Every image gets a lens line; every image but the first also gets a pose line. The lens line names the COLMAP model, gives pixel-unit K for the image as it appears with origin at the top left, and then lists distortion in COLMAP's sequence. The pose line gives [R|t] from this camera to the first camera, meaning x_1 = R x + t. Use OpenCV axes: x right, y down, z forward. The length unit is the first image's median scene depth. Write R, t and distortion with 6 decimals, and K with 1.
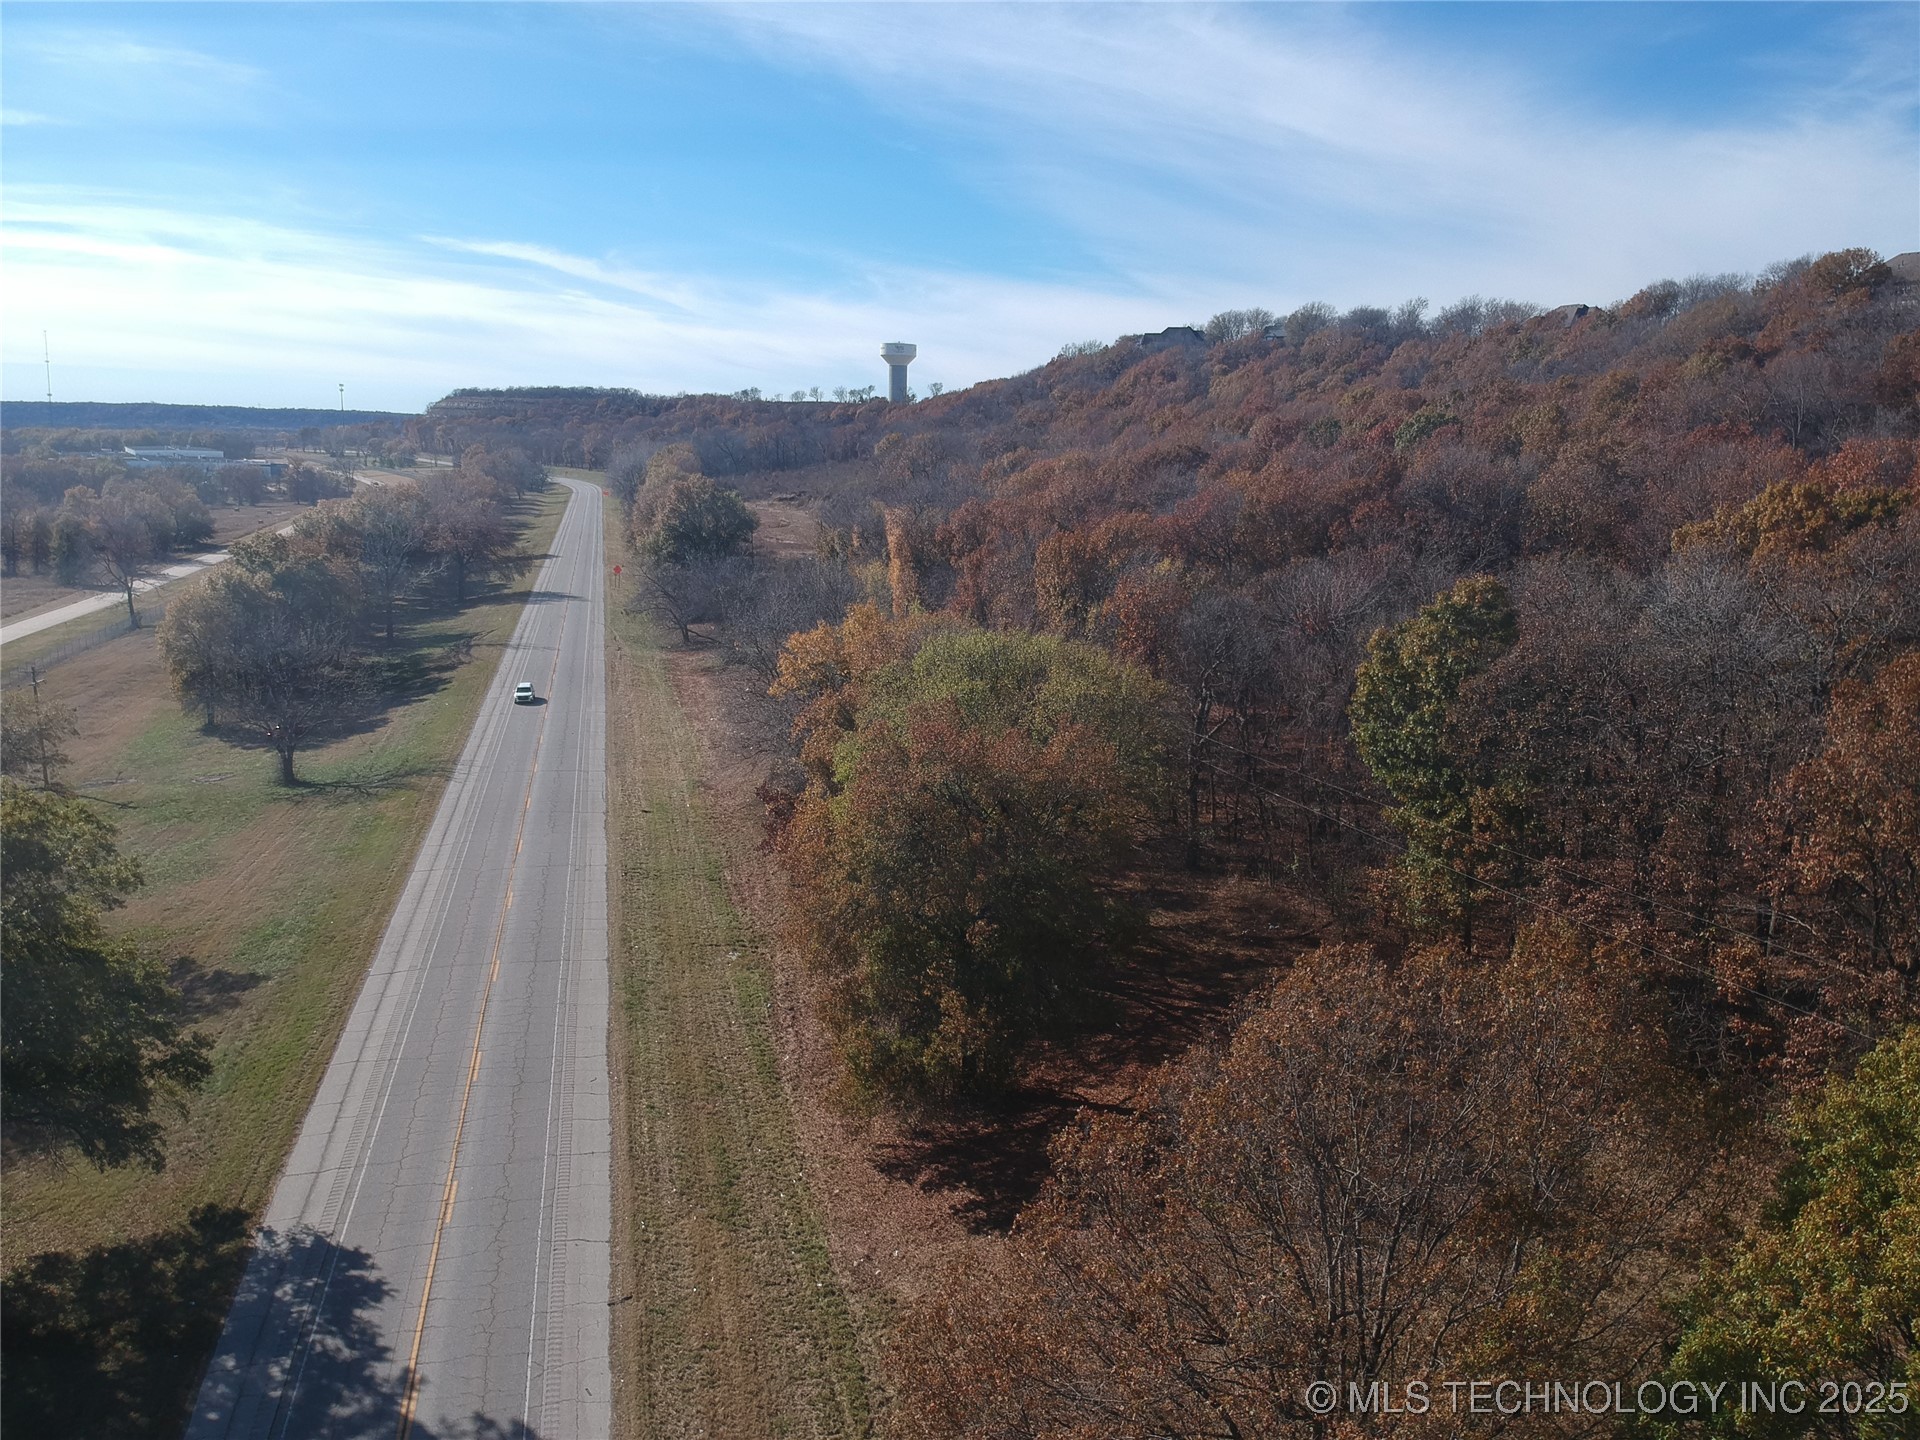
lens RADIAL K [[1421.5, 0, 980.1], [0, 1421.5, 734.4], [0, 0, 1]] dist [0.078053, -0.136118]
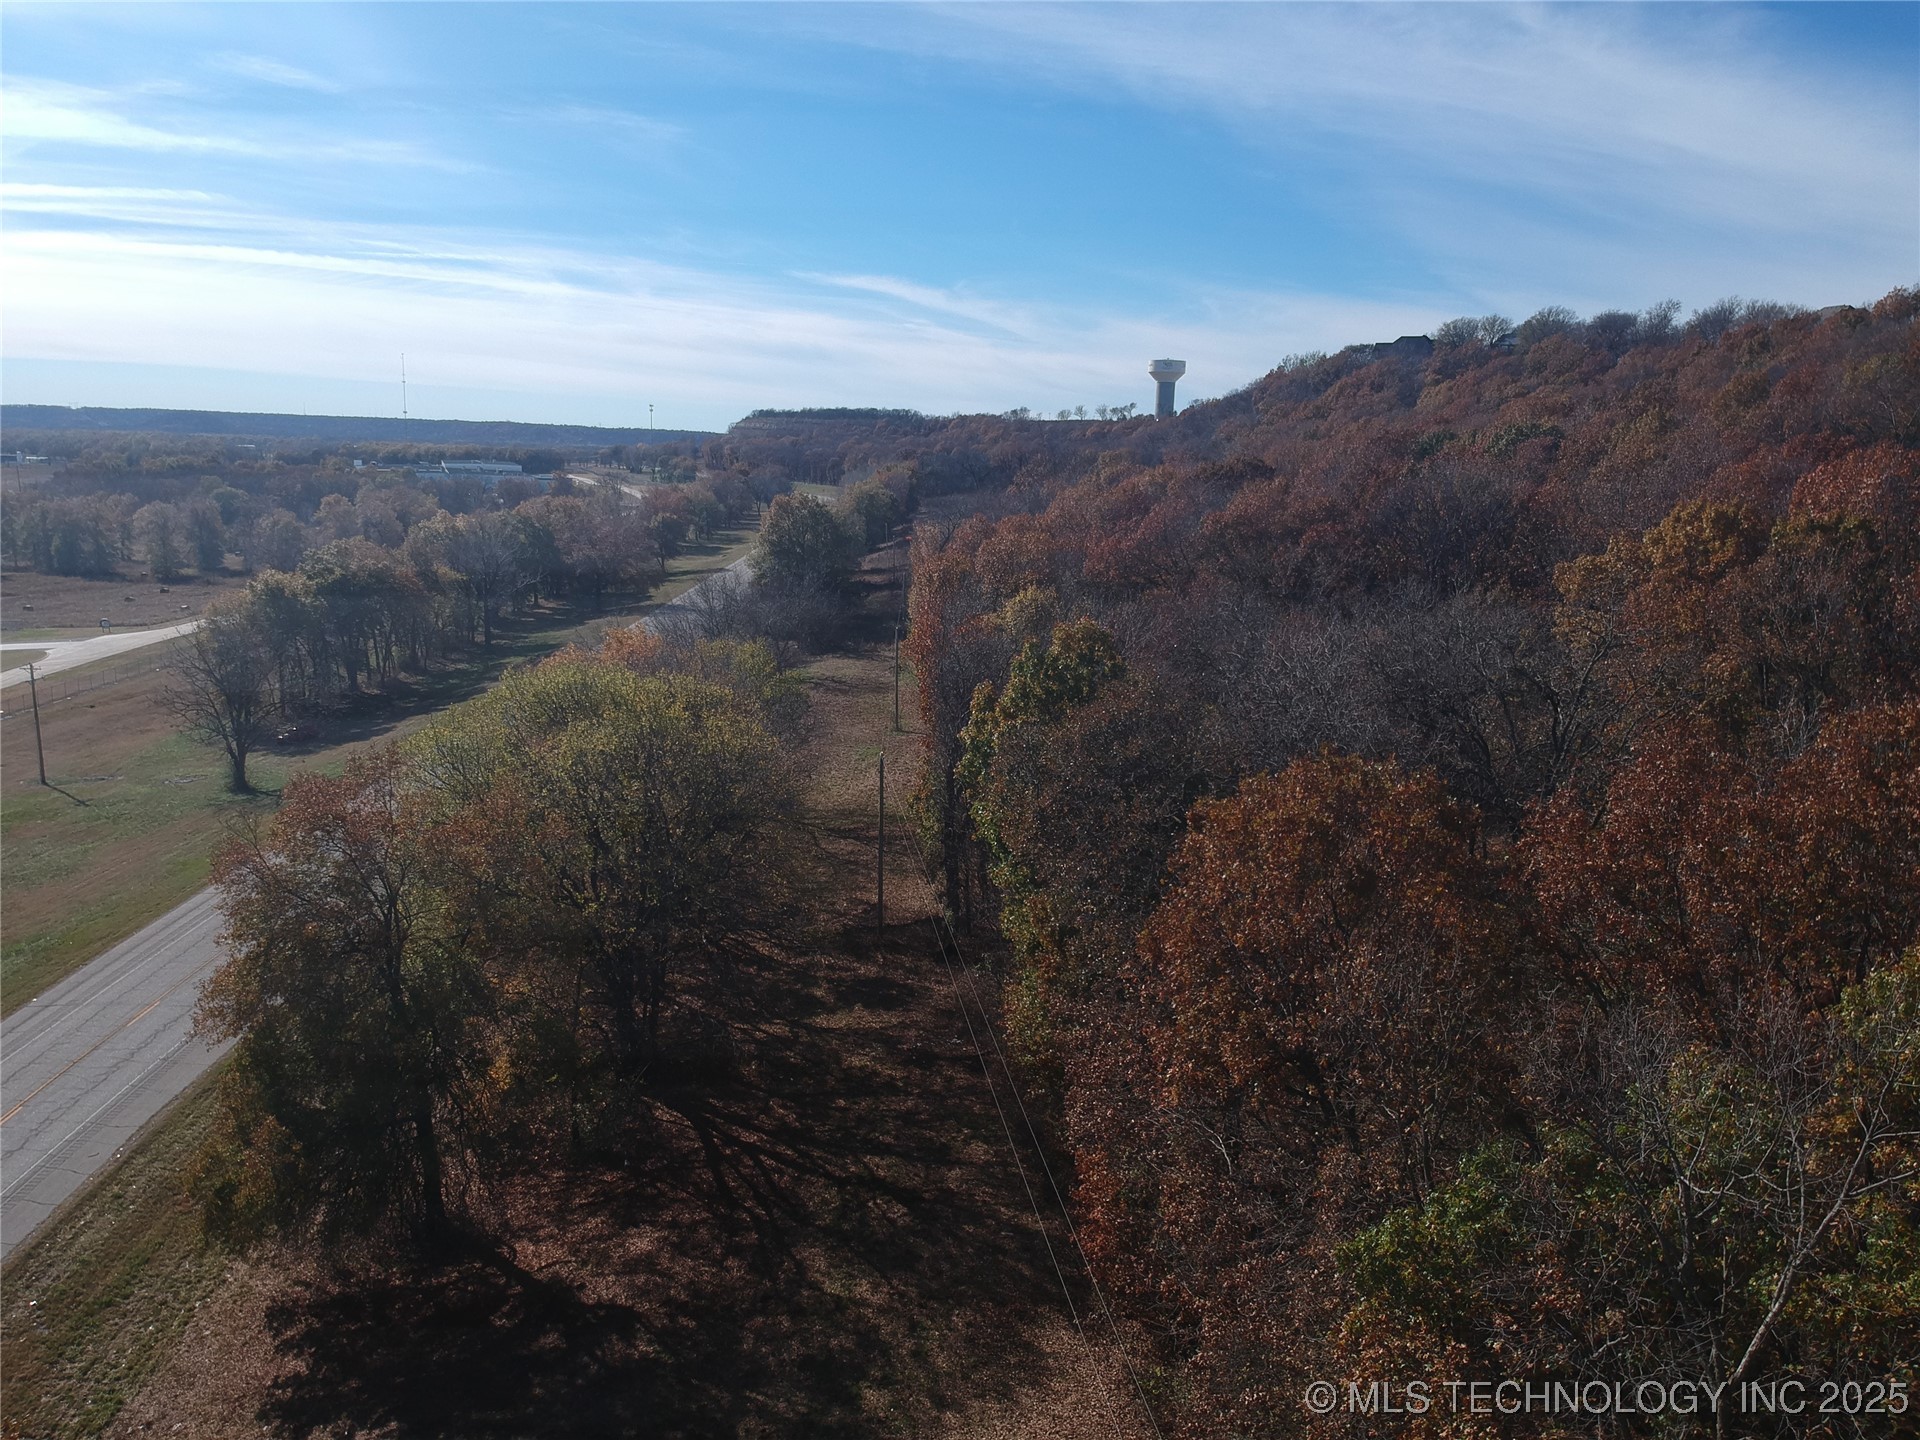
lens RADIAL K [[1421.5, 0, 983.7], [0, 1421.5, 728.8], [0, 0, 1]] dist [0.078053, -0.136118]
pose [[0.977291, 0.044036, -0.207278, 0.155382], [-0.047595, 0.998792, -0.012209, -0.013541], [0.206490, 0.021797, 0.978206, 0.084508]]
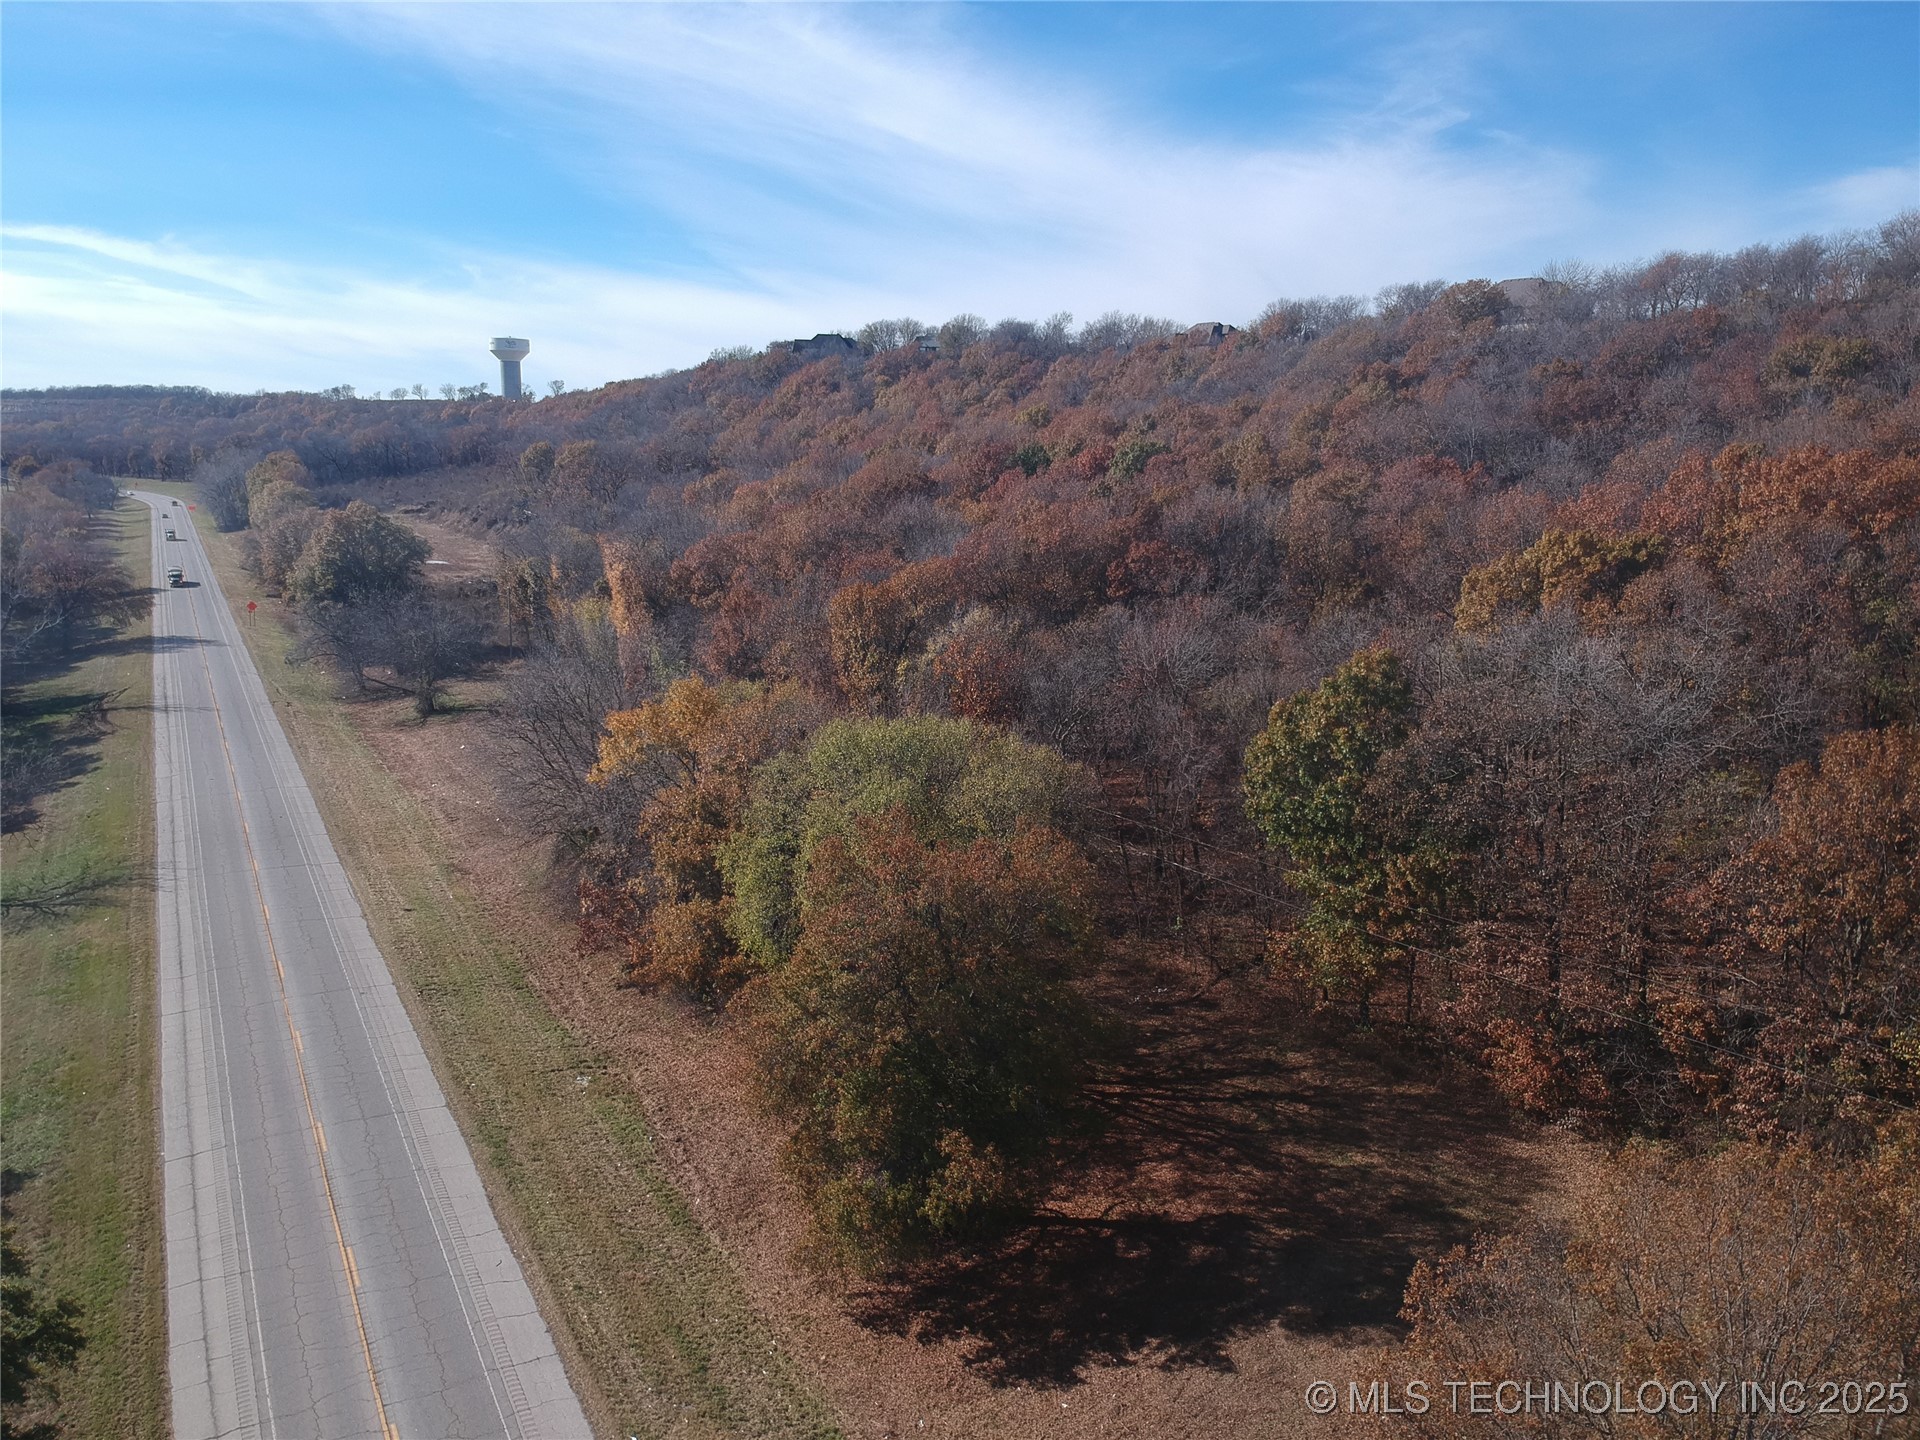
lens RADIAL K [[1421.5, 0, 973.8], [0, 1421.5, 717.5], [0, 0, 1]] dist [0.078053, -0.136118]
pose [[0.965839, -0.058629, 0.252424, -0.067162], [0.060248, 0.998183, 0.001320, -0.026971], [-0.252043, 0.013933, 0.967616, 0.024360]]
